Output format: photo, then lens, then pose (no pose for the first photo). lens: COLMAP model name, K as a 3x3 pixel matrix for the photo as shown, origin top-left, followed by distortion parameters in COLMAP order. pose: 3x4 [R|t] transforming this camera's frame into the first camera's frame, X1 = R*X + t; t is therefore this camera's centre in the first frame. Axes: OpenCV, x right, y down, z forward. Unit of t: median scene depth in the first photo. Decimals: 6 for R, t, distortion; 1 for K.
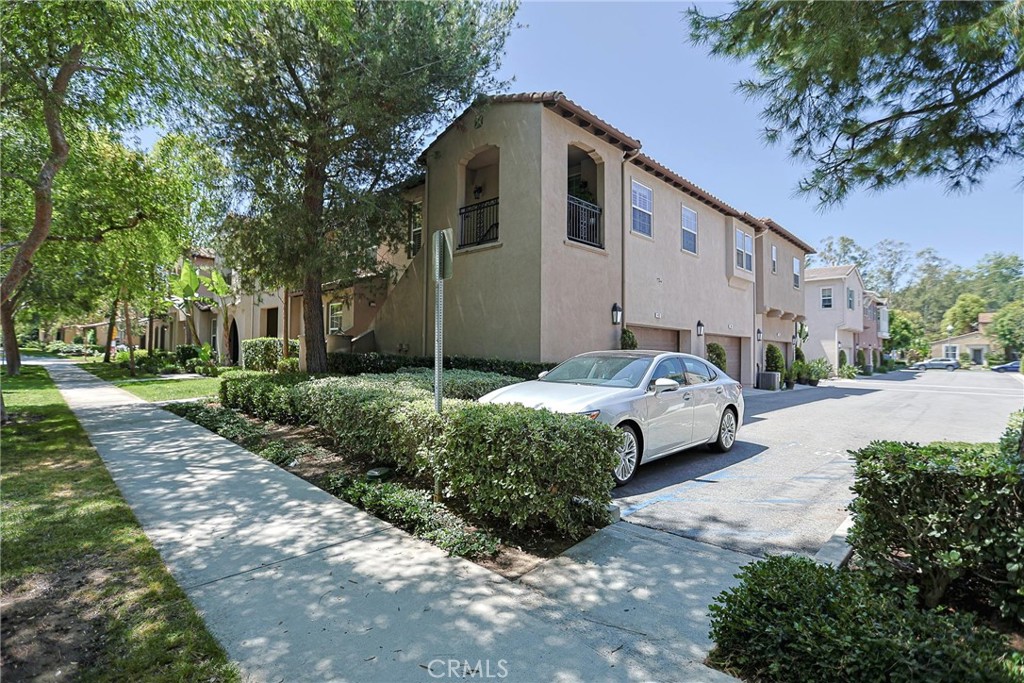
lens RADIAL K [[500.1, 0, 509.1], [0, 500.1, 337.9], [0, 0, 1]] dist [-0.037379, 0.008635]
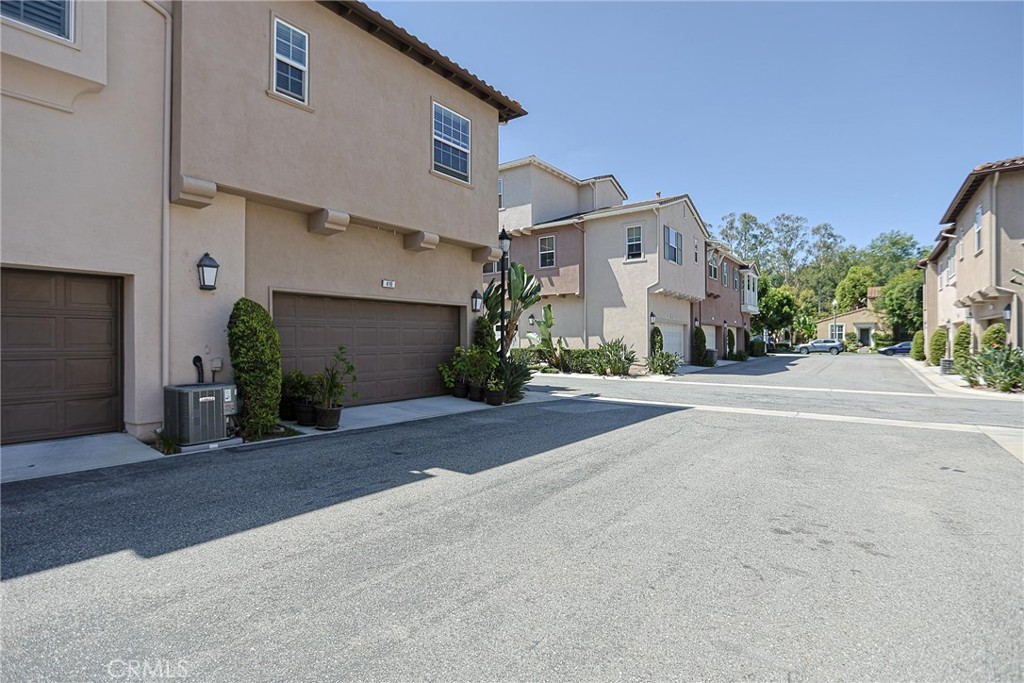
lens RADIAL K [[500.1, 0, 515.5], [0, 500.1, 343.8], [0, 0, 1]] dist [-0.037379, 0.008635]
pose [[0.990372, -0.013382, 0.137783, 0.238010], [0.007876, 0.999151, 0.040429, 0.011020], [-0.138207, -0.038954, 0.989637, 0.231268]]
